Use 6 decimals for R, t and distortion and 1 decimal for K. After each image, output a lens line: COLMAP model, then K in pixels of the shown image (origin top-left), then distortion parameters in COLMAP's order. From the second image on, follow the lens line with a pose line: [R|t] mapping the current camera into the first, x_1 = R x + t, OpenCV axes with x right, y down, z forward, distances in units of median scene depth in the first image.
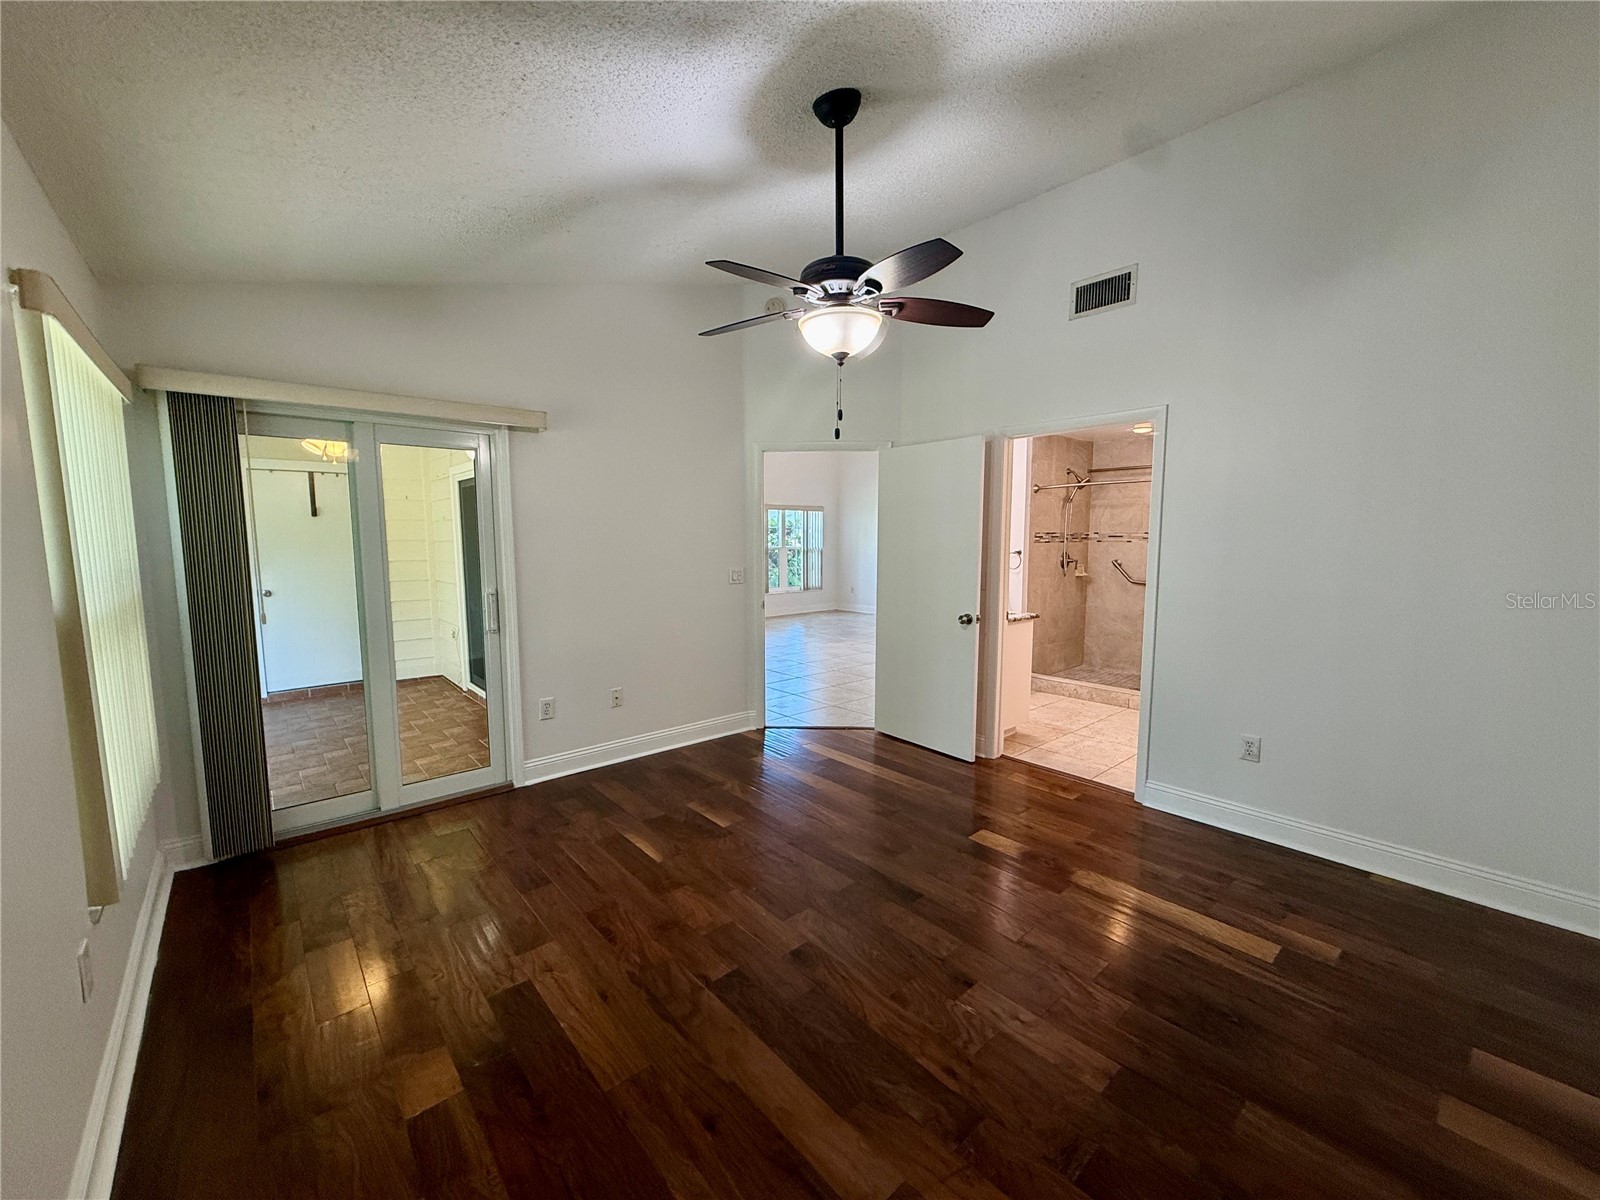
lens RADIAL K [[633.9, 0, 793.7], [0, 633.9, 608.8], [0, 0, 1]] dist [-0.011166, -0.000026]
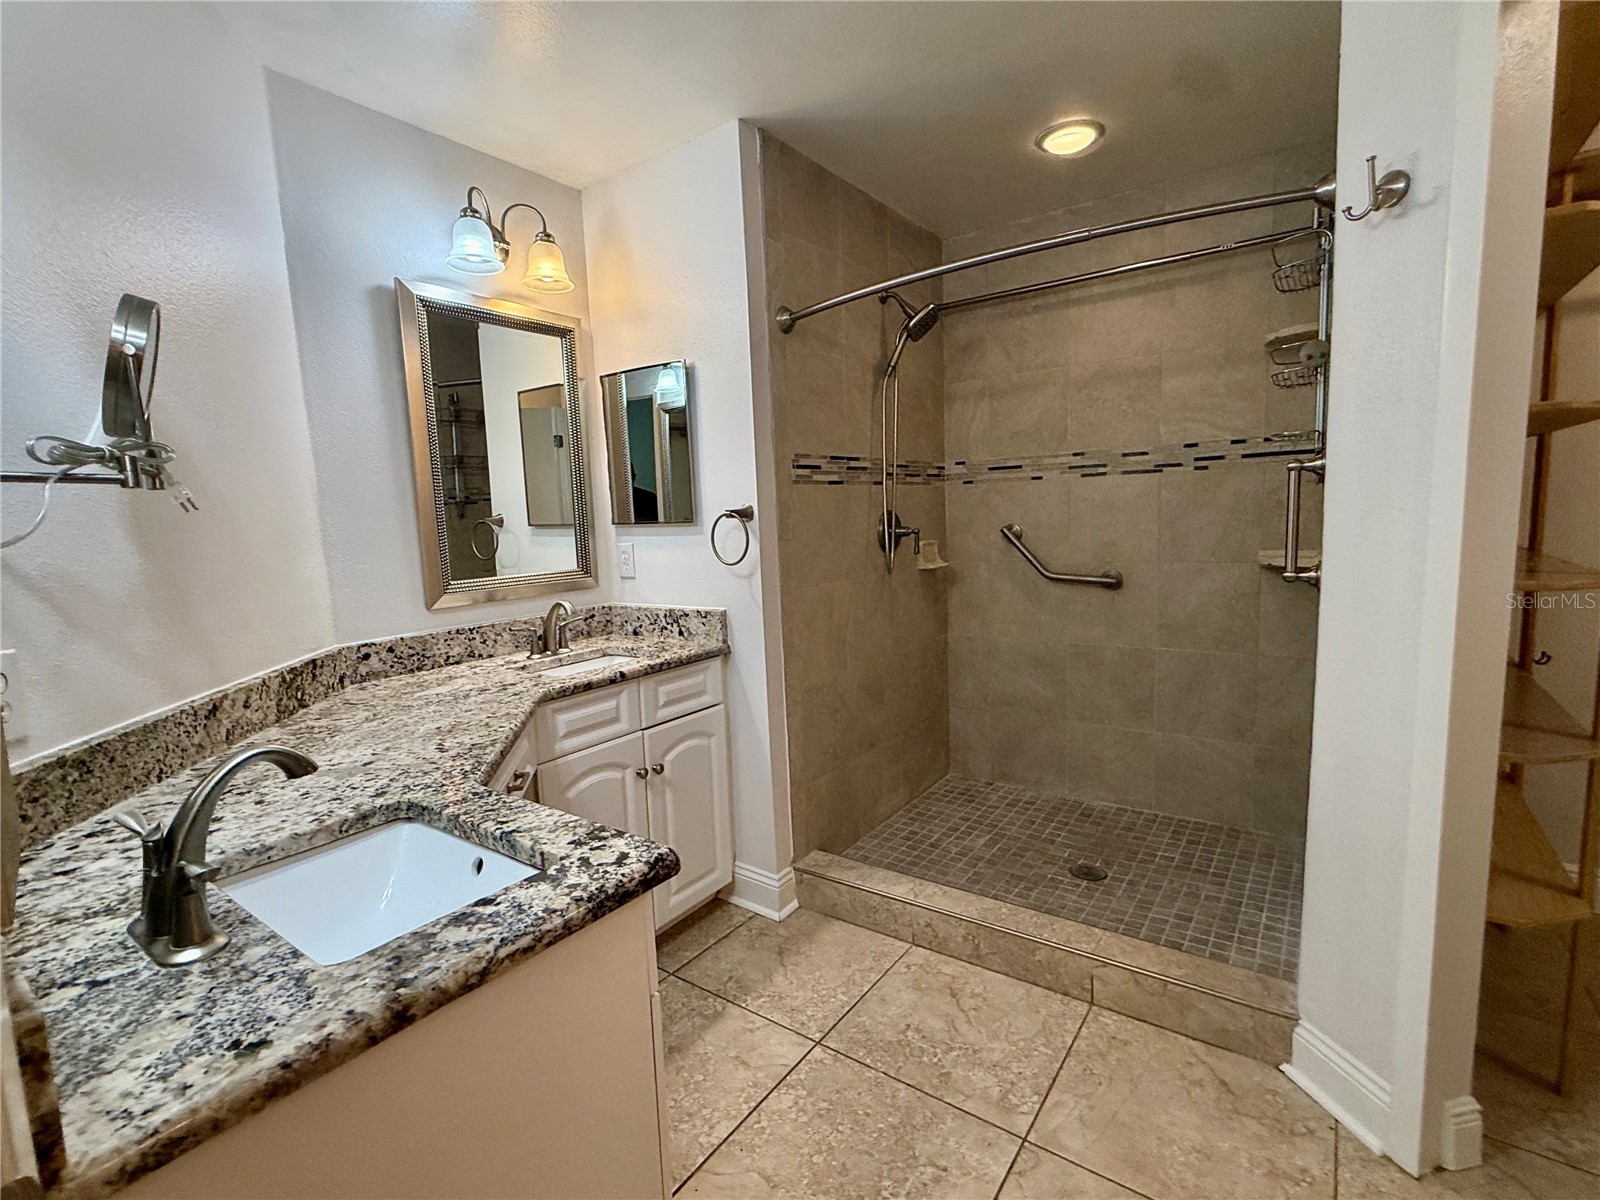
lens RADIAL K [[739.2, 0, 804.8], [0, 739.2, 604.8], [0, 0, 1]] dist [0.000693, -0.000047]
pose [[0.971079, -0.064376, 0.229914, 0.272708], [0.061324, 0.997909, 0.020401, -0.044547], [-0.230747, -0.005712, 0.972997, 0.574475]]
